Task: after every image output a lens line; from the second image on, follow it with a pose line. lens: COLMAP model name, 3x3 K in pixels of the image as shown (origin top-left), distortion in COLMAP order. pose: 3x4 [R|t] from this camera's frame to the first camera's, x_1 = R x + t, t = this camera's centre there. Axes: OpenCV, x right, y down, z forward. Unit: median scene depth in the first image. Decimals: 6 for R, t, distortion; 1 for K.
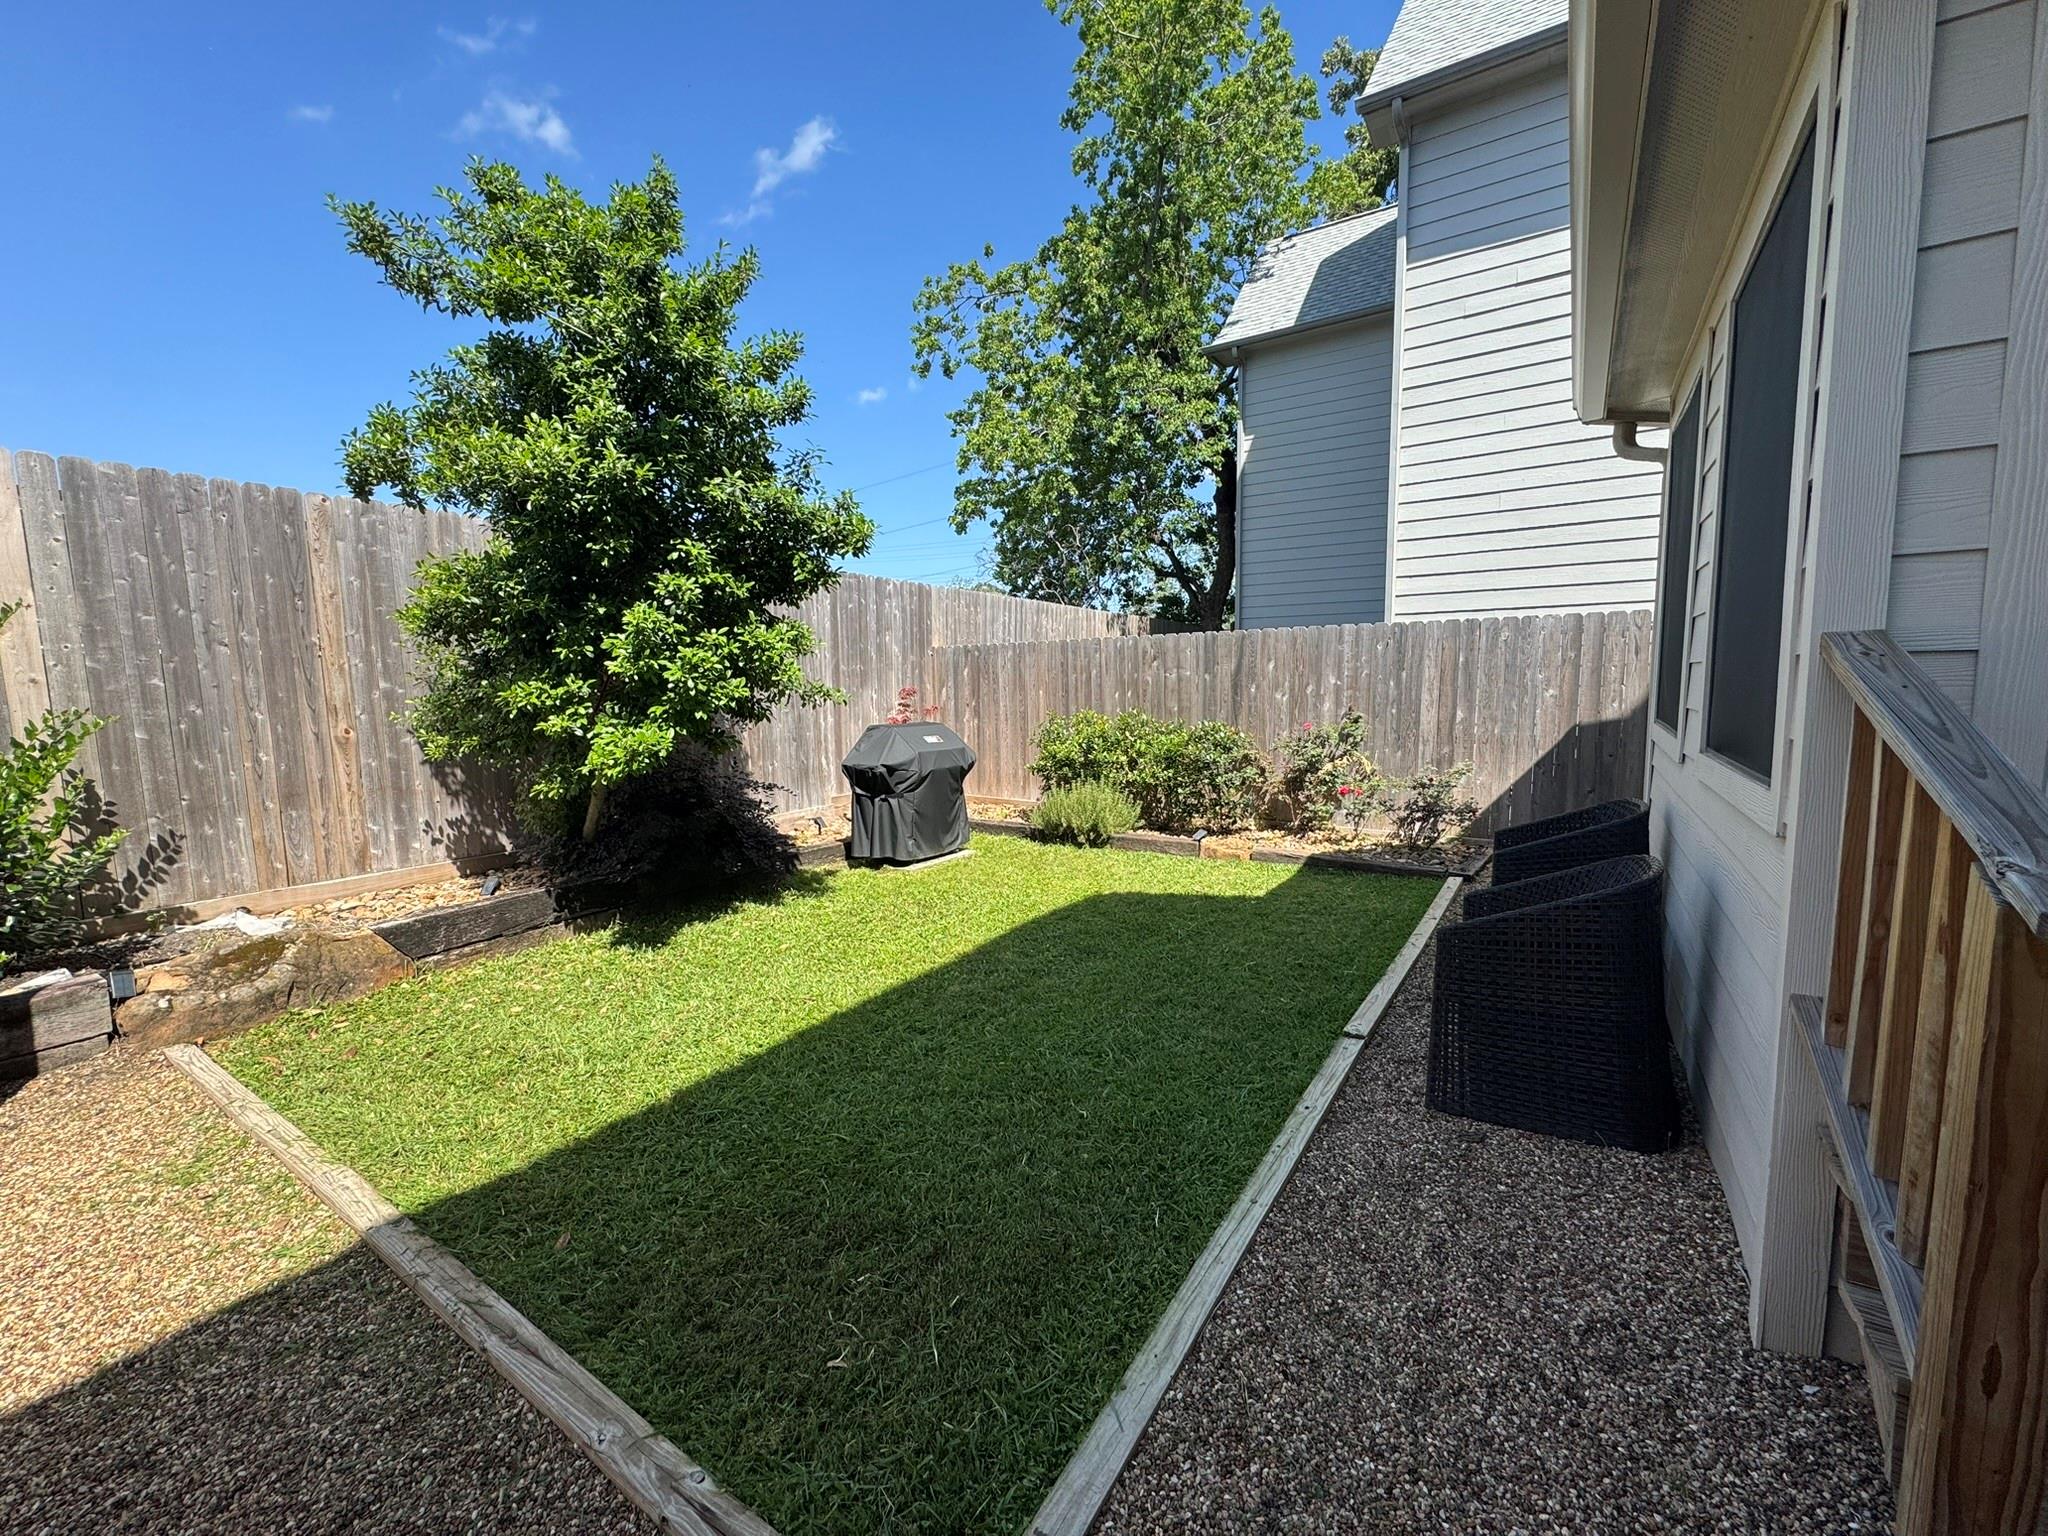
lens RADIAL K [[814.2, 0, 1026.6], [0, 814.2, 761.3], [0, 0, 1]] dist [-0.003269, 0.001001]
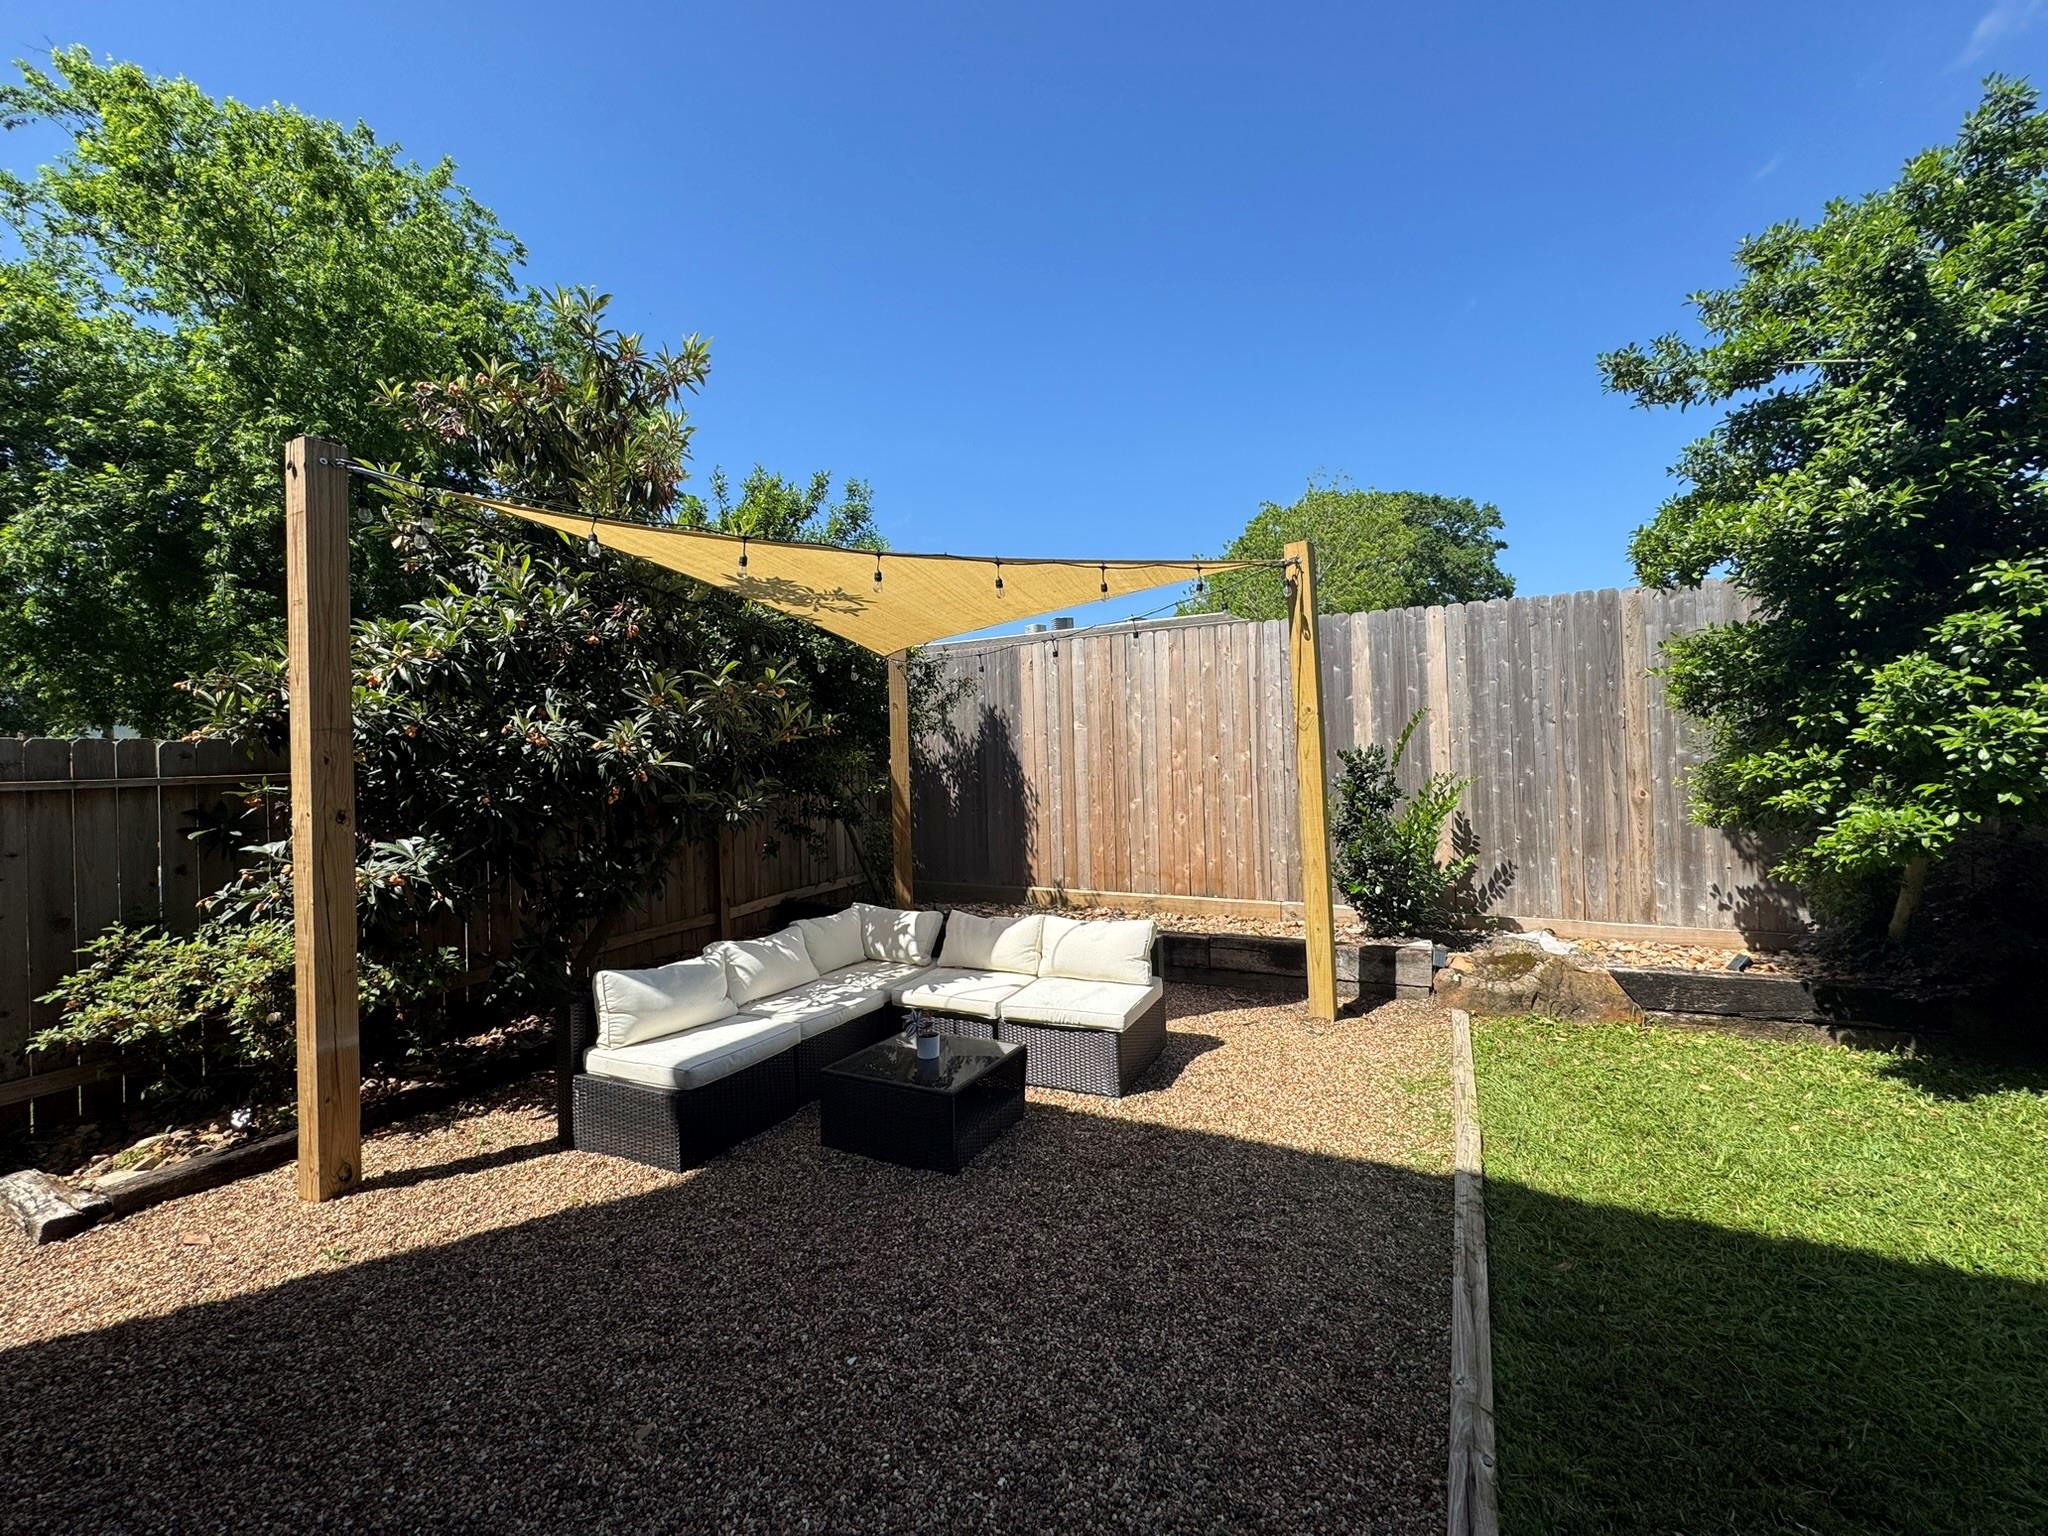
lens RADIAL K [[814.2, 0, 1020.9], [0, 814.2, 765.7], [0, 0, 1]] dist [-0.003269, 0.001001]
pose [[0.096640, 0.014810, -0.995209, 0.238131], [-0.071402, 0.997416, 0.007909, -0.028069], [0.992755, 0.070295, 0.097447, 0.051334]]
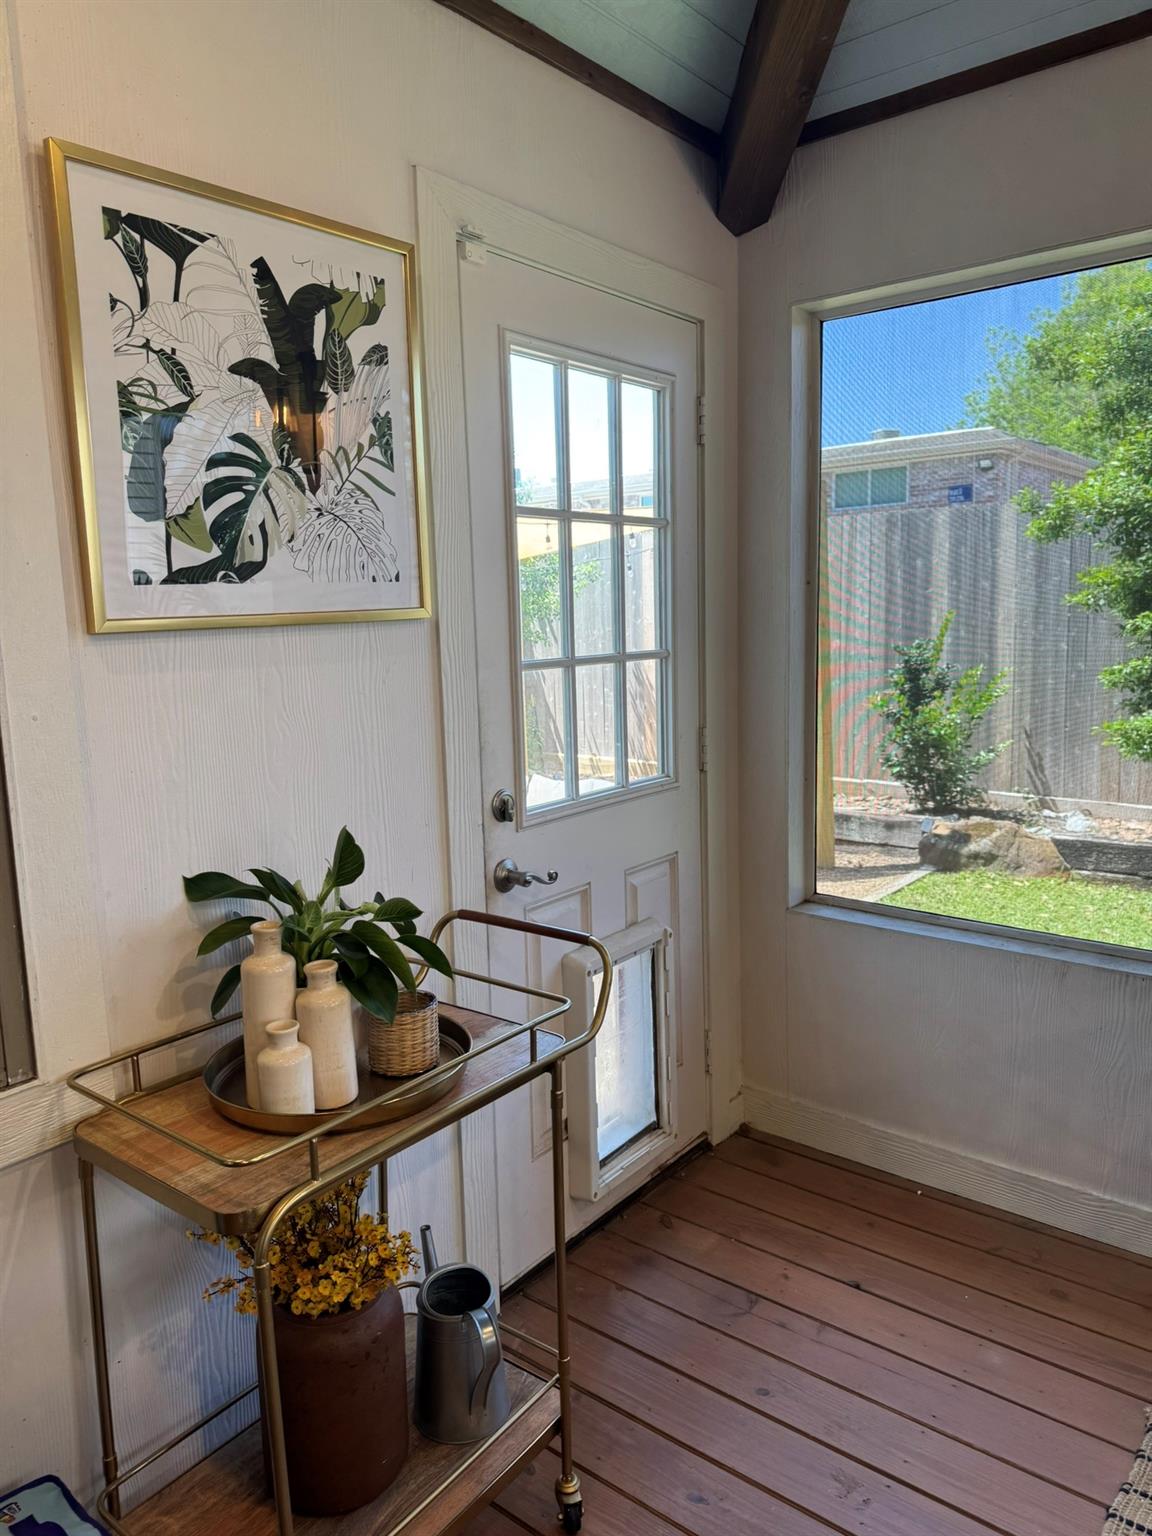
lens RADIAL K [[1084.0, 0, 577.2], [0, 1084.0, 764.8], [0, 0, 1]] dist [-0.002197, -0.000396]
pose [[-0.100041, 0.160579, -0.981940, 1.042967], [-0.069363, 0.983364, 0.167878, -0.164134], [0.992563, 0.084905, -0.087239, 0.341053]]
